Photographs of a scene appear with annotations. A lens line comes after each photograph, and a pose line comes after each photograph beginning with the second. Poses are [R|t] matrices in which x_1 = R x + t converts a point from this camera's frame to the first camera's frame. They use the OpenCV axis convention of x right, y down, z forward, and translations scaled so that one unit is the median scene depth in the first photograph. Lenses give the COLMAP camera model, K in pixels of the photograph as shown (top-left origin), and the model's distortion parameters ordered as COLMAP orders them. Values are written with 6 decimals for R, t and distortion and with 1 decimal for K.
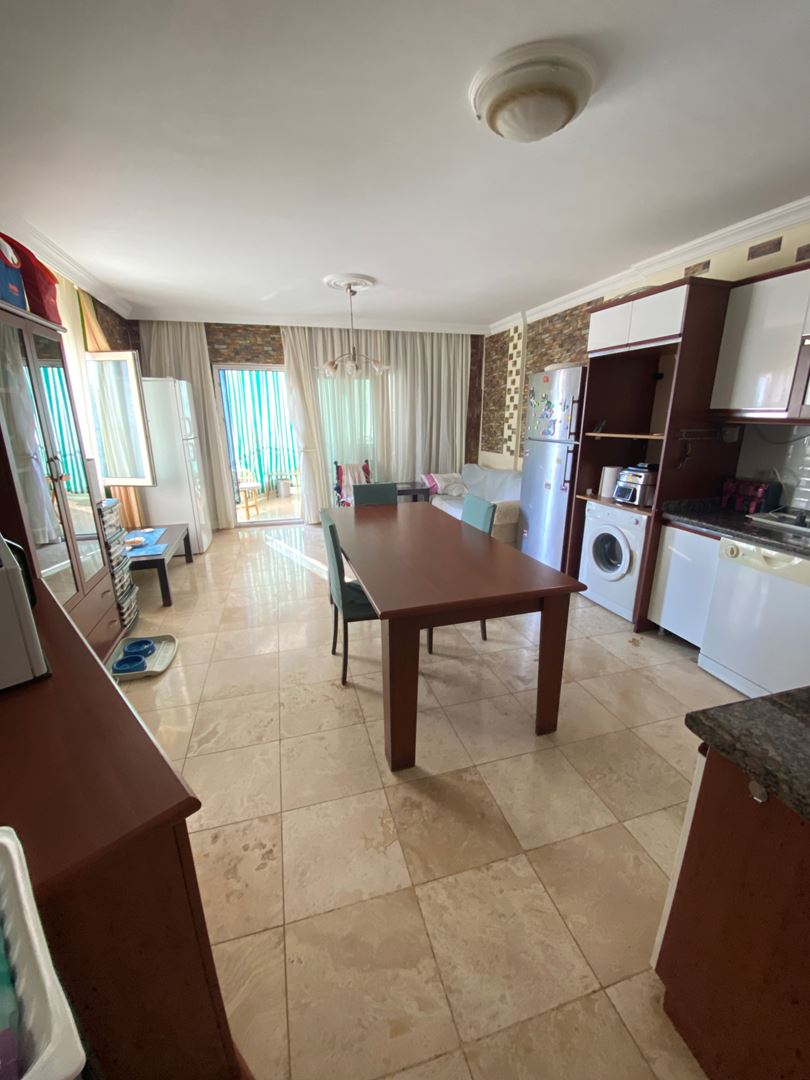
lens RADIAL K [[438.4, 0, 403.7], [0, 438.4, 543.1], [0, 0, 1]] dist [-0.040349, -0.003871]
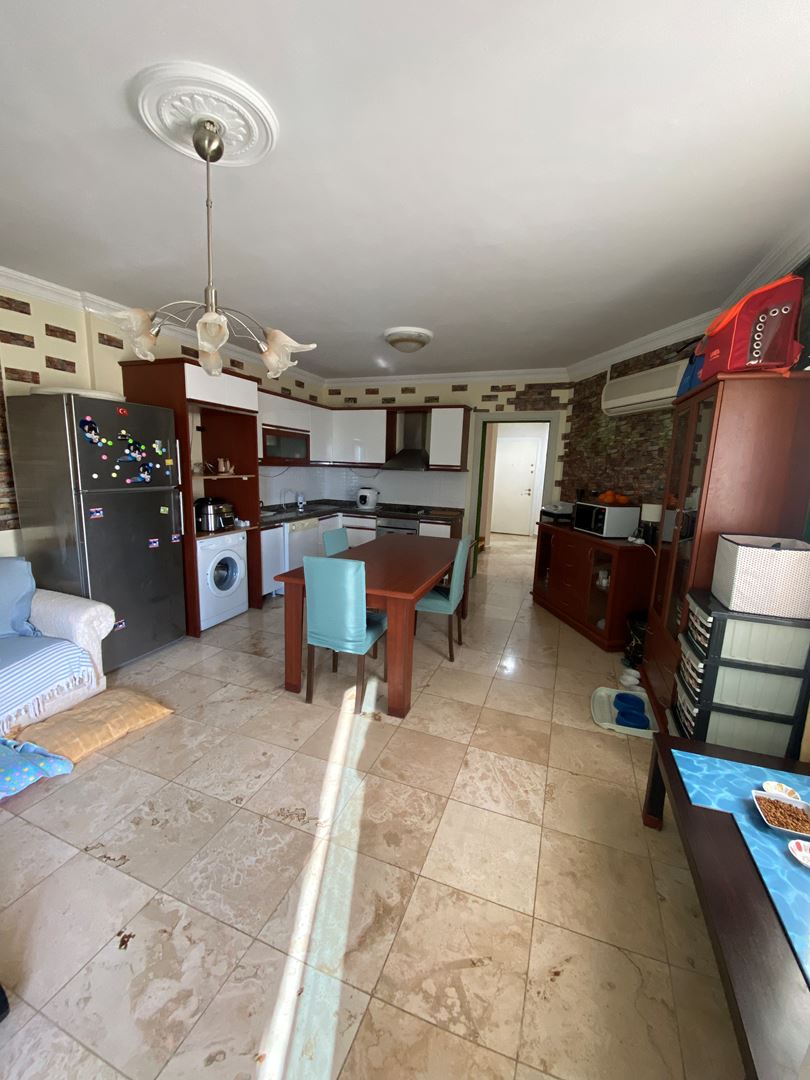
lens RADIAL K [[438.4, 0, 403.0], [0, 438.4, 541.2], [0, 0, 1]] dist [-0.040349, -0.003871]
pose [[-0.794990, -0.120794, 0.594475, -0.582445], [0.146202, 0.912934, 0.381019, -0.419923], [-0.588741, 0.389820, -0.708113, 1.452474]]
